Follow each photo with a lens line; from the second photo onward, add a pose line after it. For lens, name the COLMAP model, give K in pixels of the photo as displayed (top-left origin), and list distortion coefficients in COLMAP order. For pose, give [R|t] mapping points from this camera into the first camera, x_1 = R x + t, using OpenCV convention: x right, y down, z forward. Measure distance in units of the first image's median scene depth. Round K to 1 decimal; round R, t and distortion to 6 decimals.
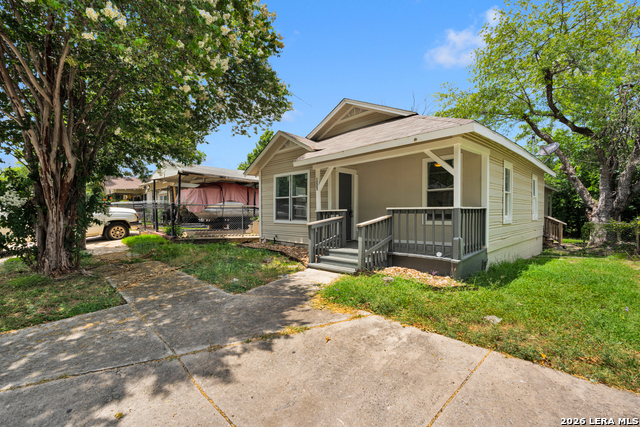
lens RADIAL K [[286.5, 0, 317.2], [0, 286.5, 216.6], [0, 0, 1]] dist [-0.010245, 0.000388]
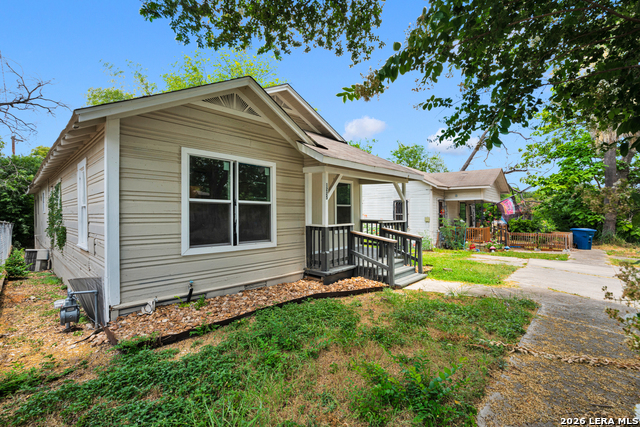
lens RADIAL K [[286.5, 0, 317.2], [0, 286.5, 216.6], [0, 0, 1]] dist [-0.010245, 0.000388]
pose [[-0.039939, 0.012577, 0.999123, -0.638788], [0.028560, 0.999527, -0.011440, -0.028844], [-0.998794, 0.028078, -0.040280, 0.865738]]
